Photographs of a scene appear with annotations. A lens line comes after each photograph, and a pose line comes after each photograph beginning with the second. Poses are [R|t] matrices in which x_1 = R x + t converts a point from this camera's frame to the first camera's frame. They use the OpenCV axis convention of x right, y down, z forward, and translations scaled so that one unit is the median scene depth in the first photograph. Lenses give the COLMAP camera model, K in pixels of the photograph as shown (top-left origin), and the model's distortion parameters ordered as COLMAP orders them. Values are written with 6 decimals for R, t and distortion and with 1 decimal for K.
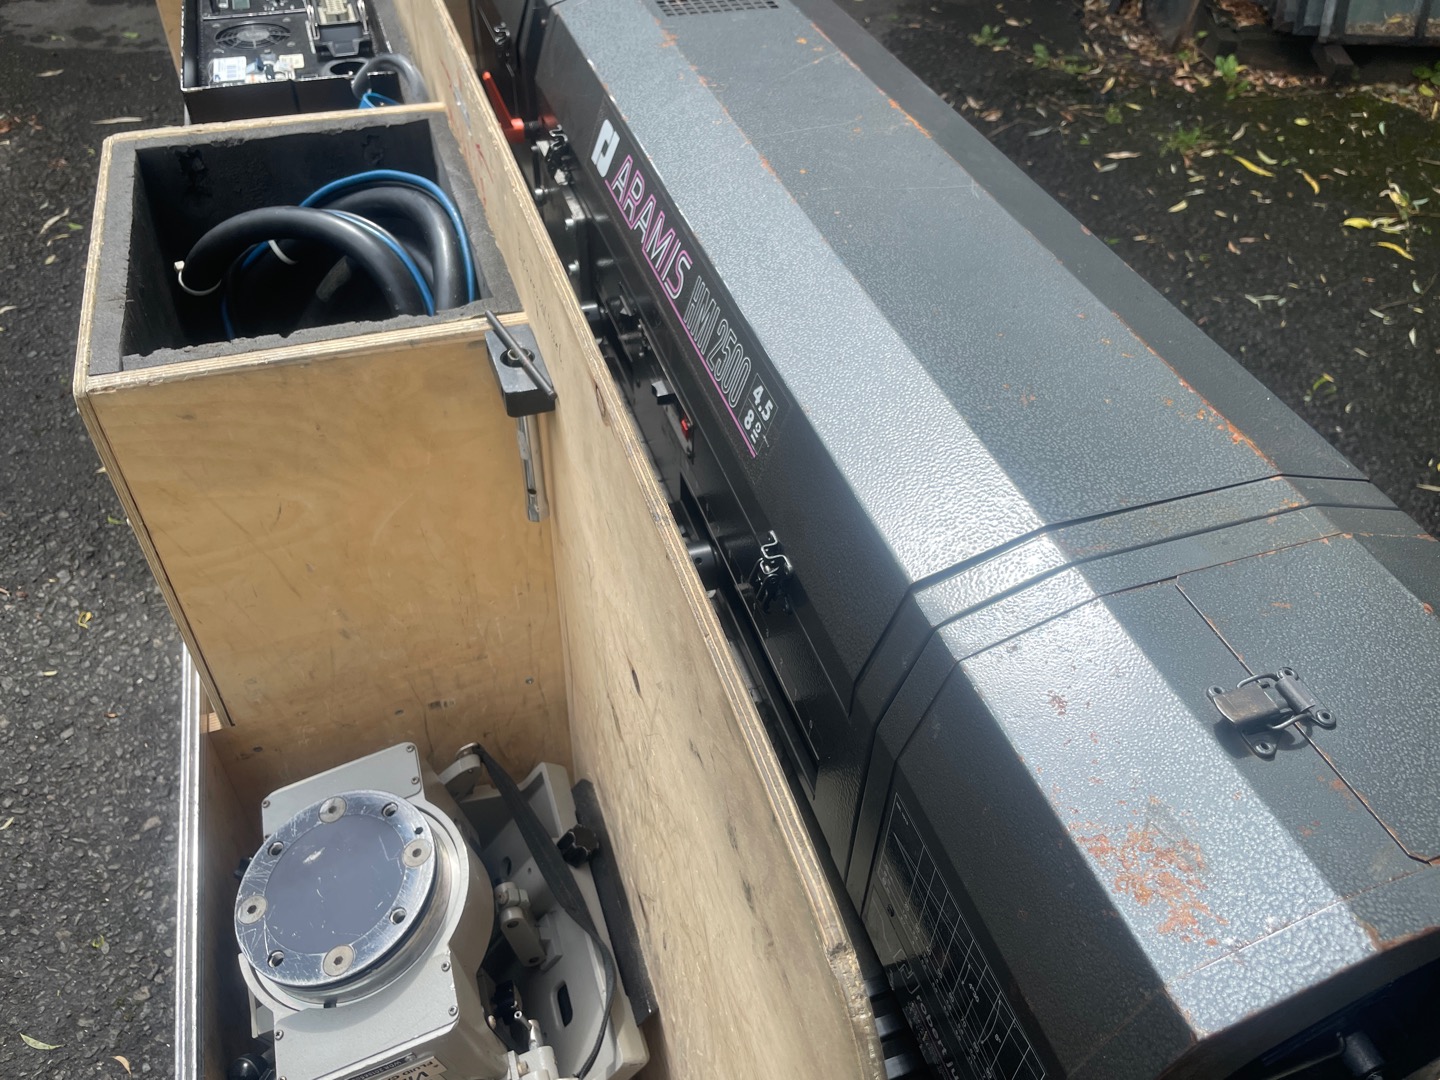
lens RADIAL K [[1110.1, 0, 710.9], [0, 1110.1, 540.1], [0, 0, 1]] dist [0.081872, -0.124351]
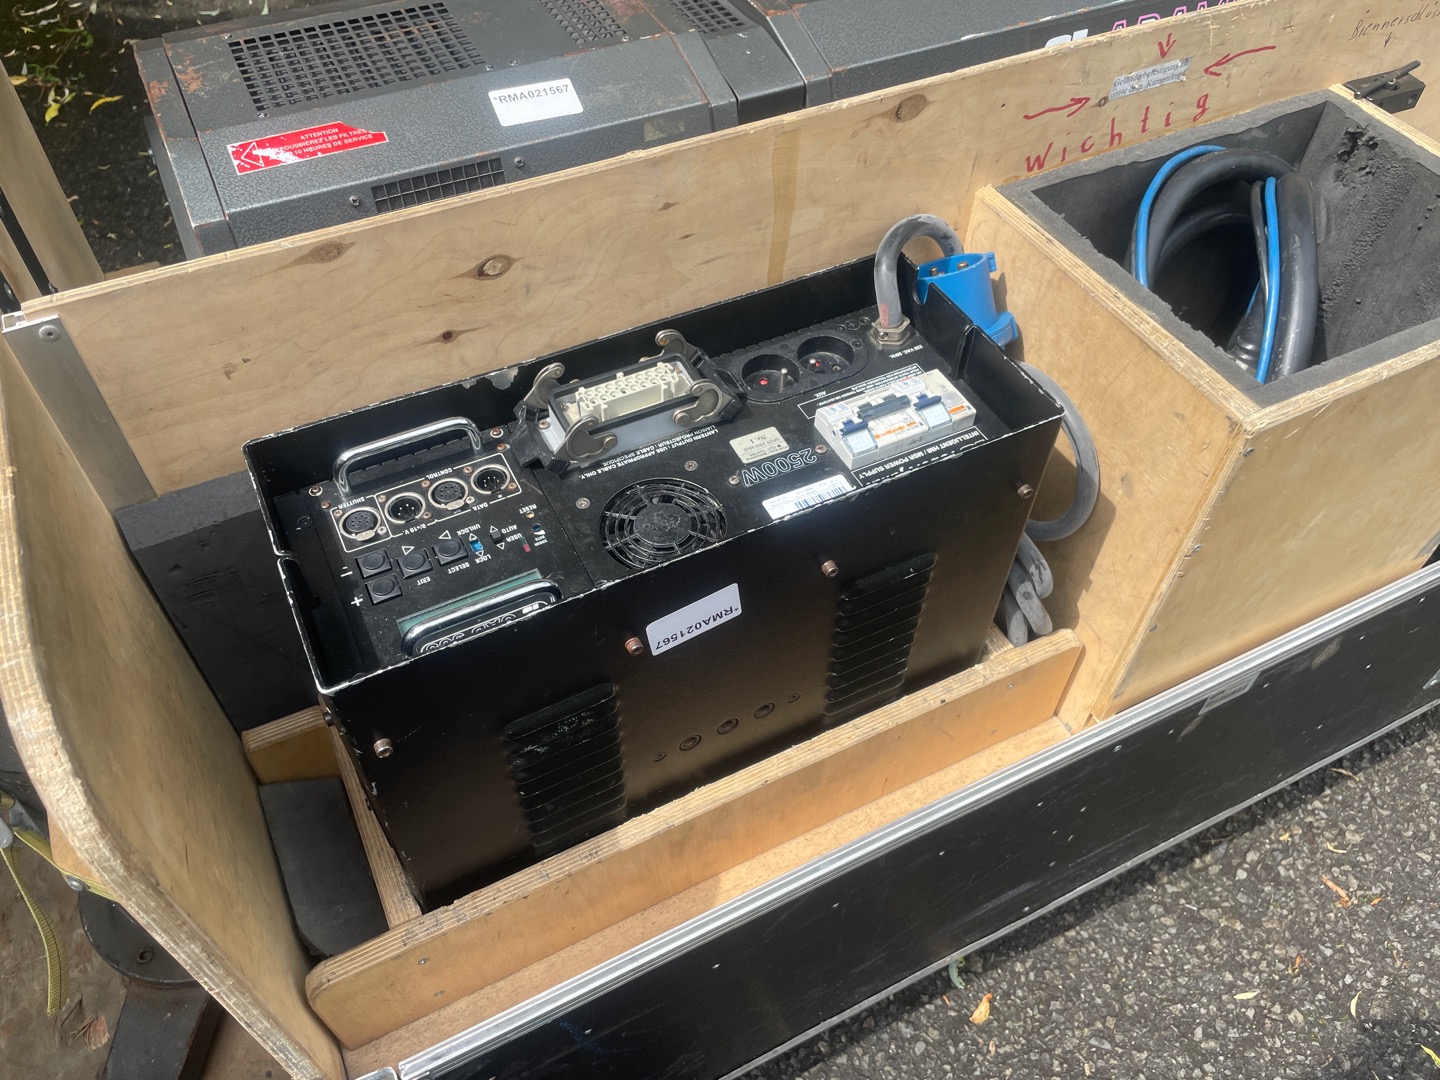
lens RADIAL K [[1110.1, 0, 710.9], [0, 1110.1, 540.1], [0, 0, 1]] dist [0.081872, -0.124351]
pose [[-0.141871, -0.774191, 0.616848, -0.329455], [0.675642, 0.379691, 0.631935, -0.338617], [-0.723450, 0.506422, 0.469209, 0.317820]]
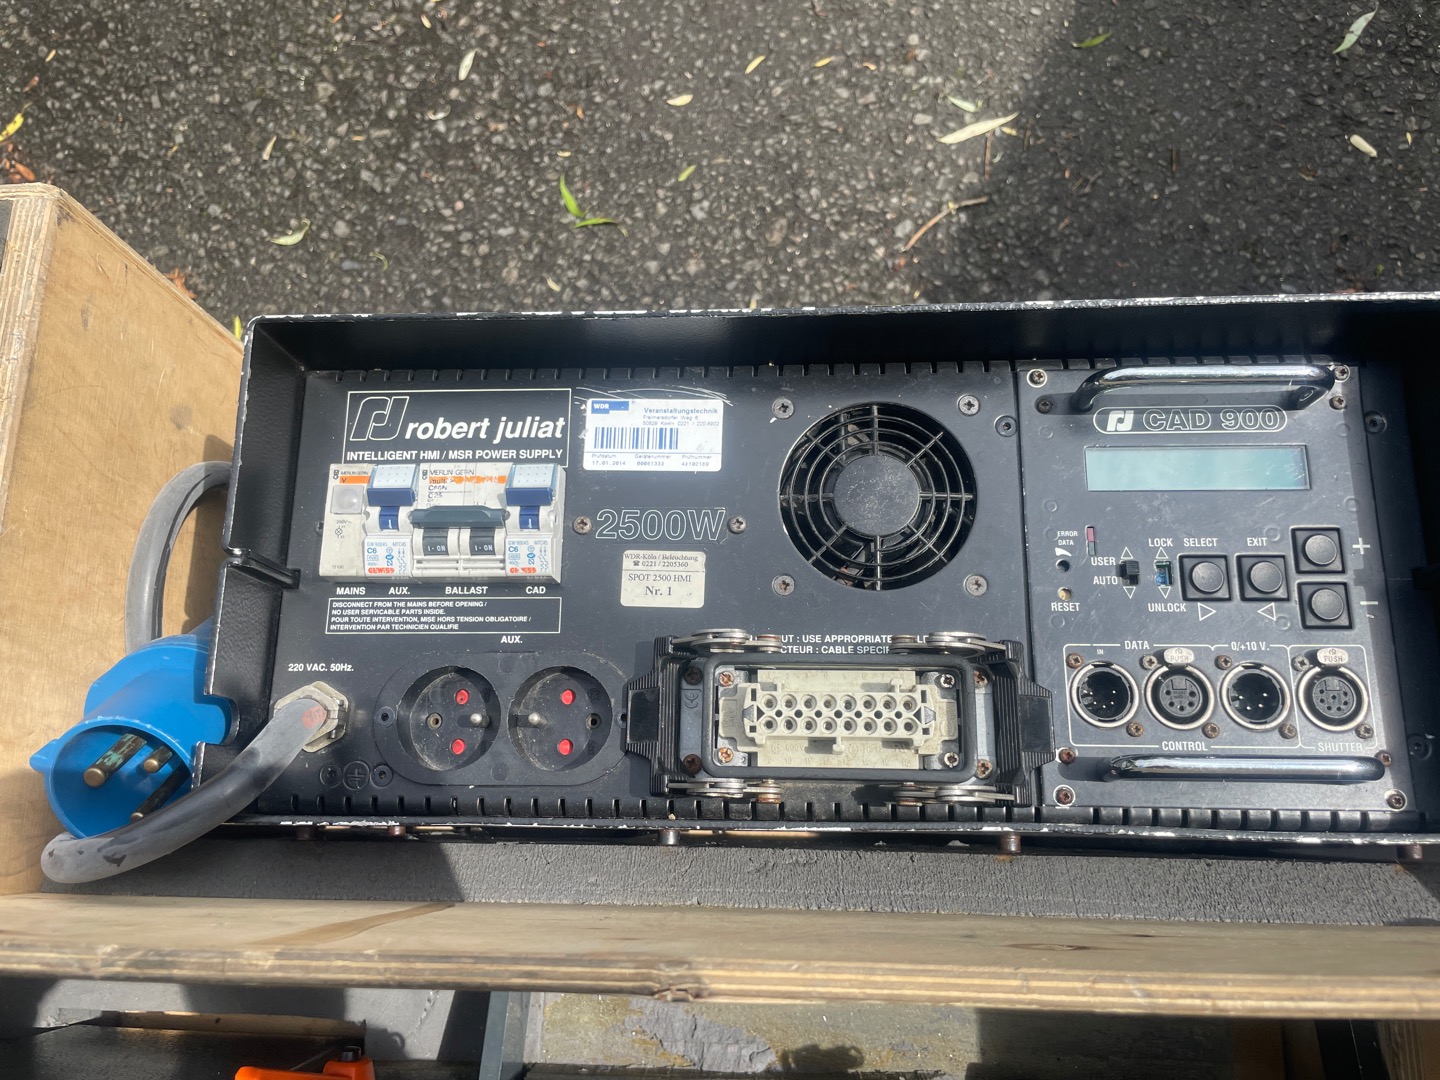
lens RADIAL K [[1110.1, 0, 710.9], [0, 1110.1, 540.1], [0, 0, 1]] dist [0.081872, -0.124351]
pose [[-0.328832, 0.915388, -0.232237, -0.126006], [-0.603477, -0.014521, 0.797248, -0.306746], [0.726420, 0.402310, 0.557191, 0.333977]]
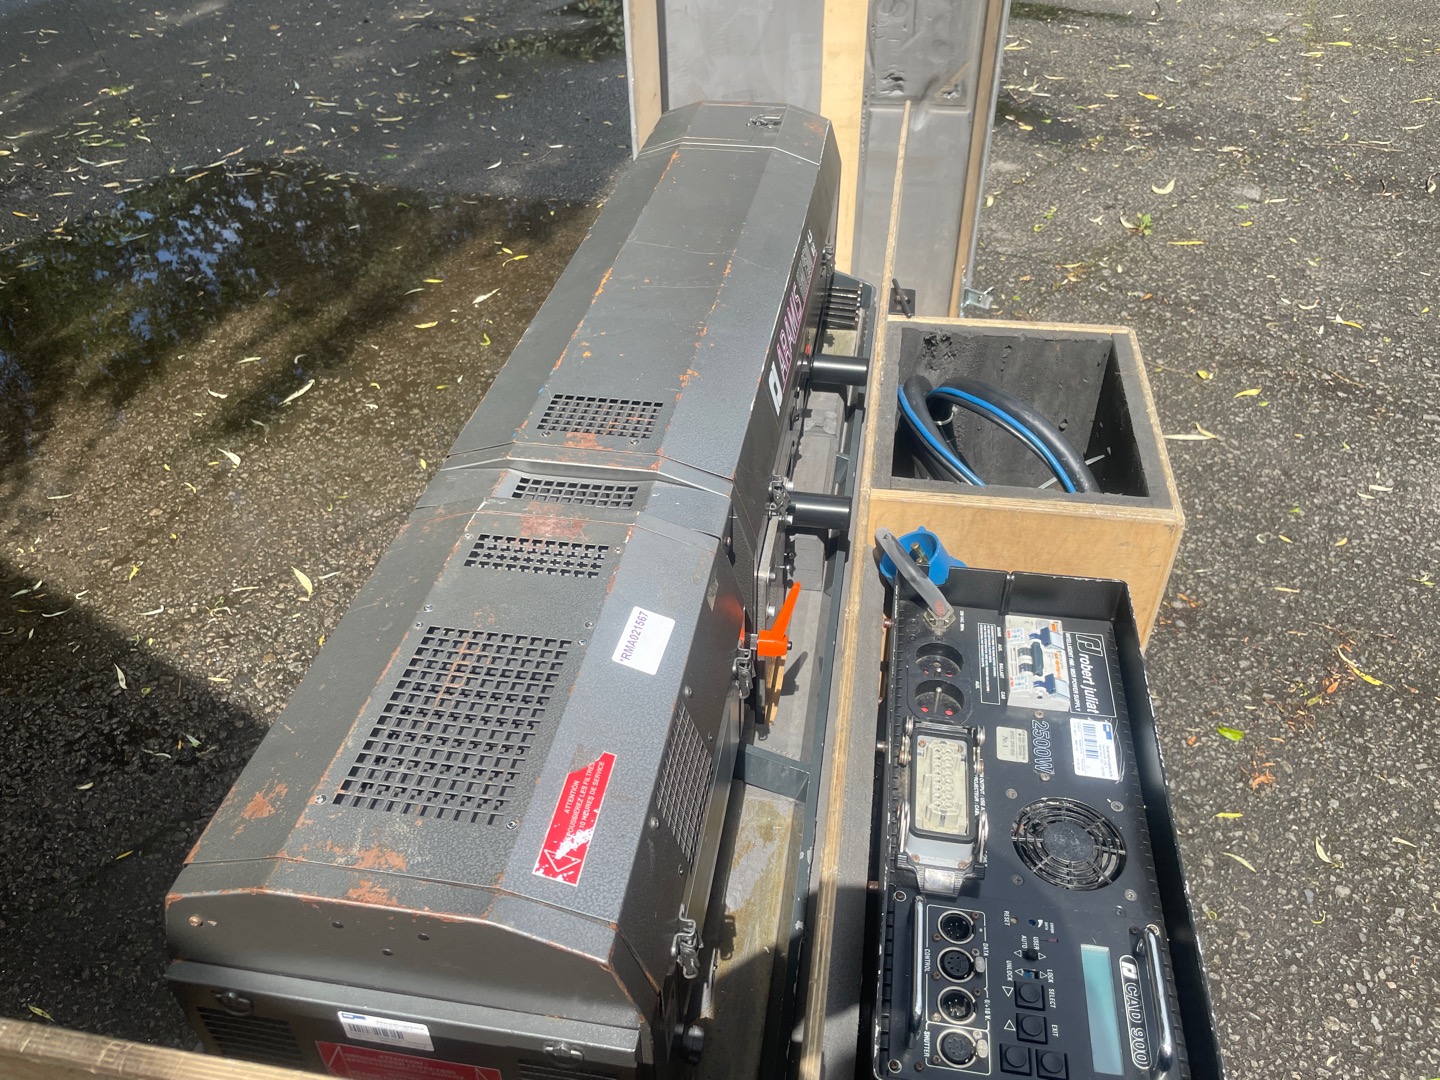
lens RADIAL K [[1110.1, 0, 710.9], [0, 1110.1, 540.1], [0, 0, 1]] dist [0.081872, -0.124351]
pose [[-0.886749, -0.299607, 0.352011, -0.173332], [0.312725, 0.171963, 0.934148, -0.499763], [-0.340410, 0.938437, -0.058793, 0.412743]]
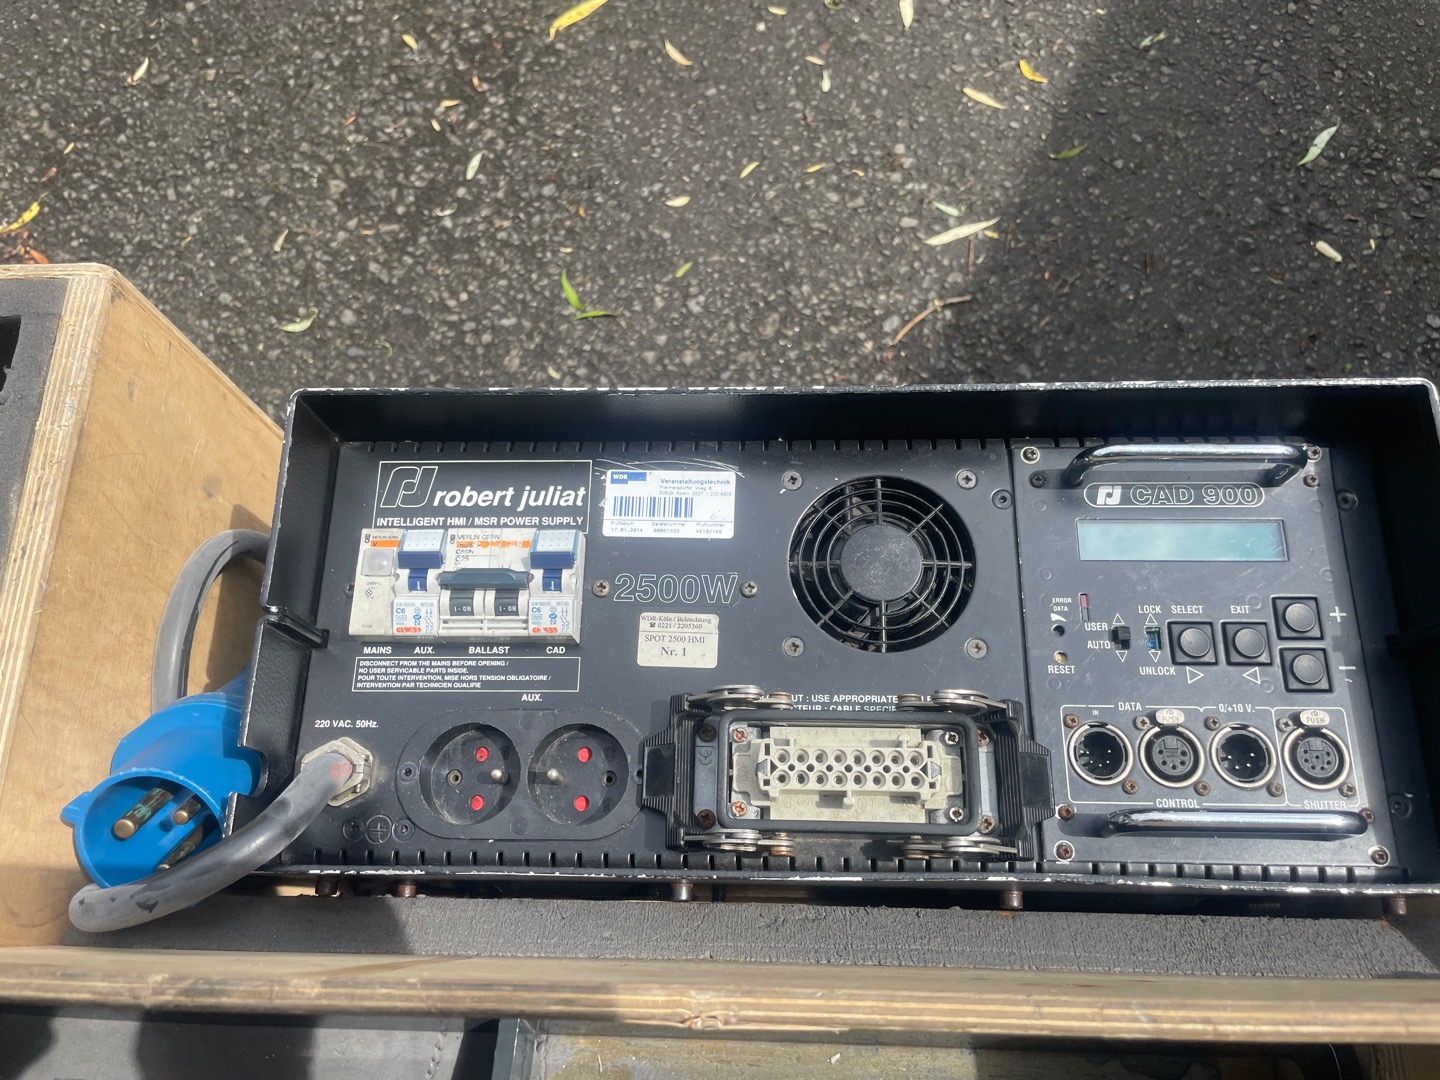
lens RADIAL K [[1110.1, 0, 710.9], [0, 1110.1, 540.1], [0, 0, 1]] dist [0.081872, -0.124351]
pose [[-0.333100, 0.890096, -0.311084, -0.118816], [-0.615867, 0.044436, 0.786596, -0.310597], [0.713970, 0.453602, 0.533379, 0.327742]]
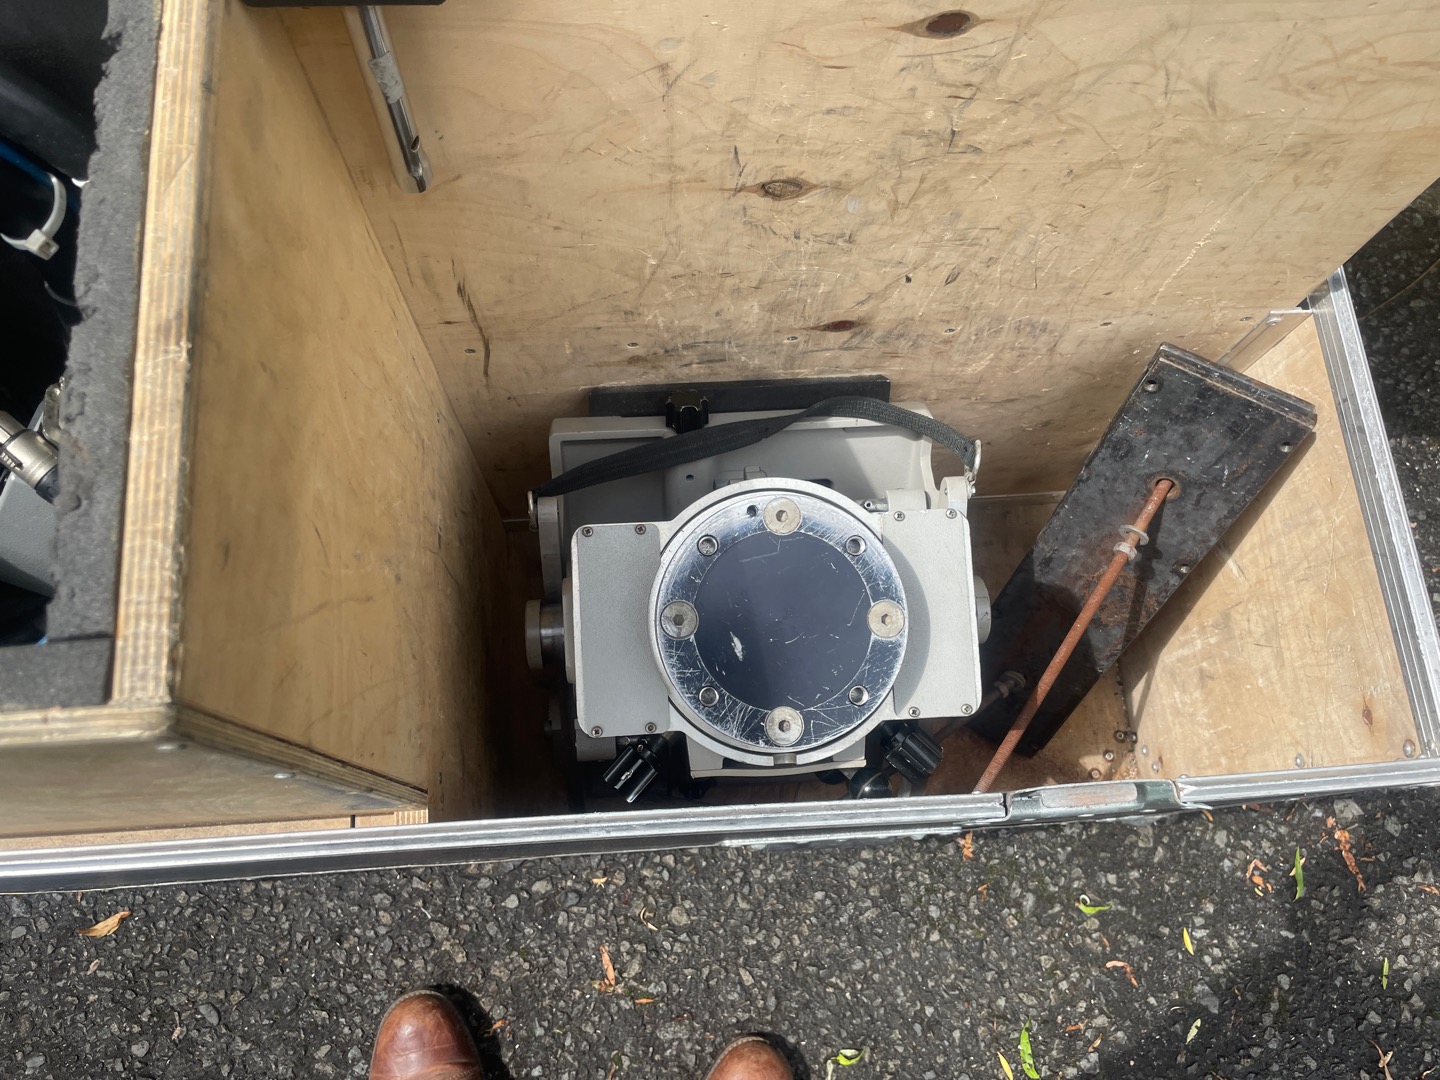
lens RADIAL K [[1110.1, 0, 710.9], [0, 1110.1, 540.1], [0, 0, 1]] dist [0.081872, -0.124351]
pose [[0.250597, -0.932912, 0.258605, -0.135408], [0.642917, 0.360091, 0.676012, -0.078240], [-0.723781, -0.003145, 0.690023, 0.131742]]
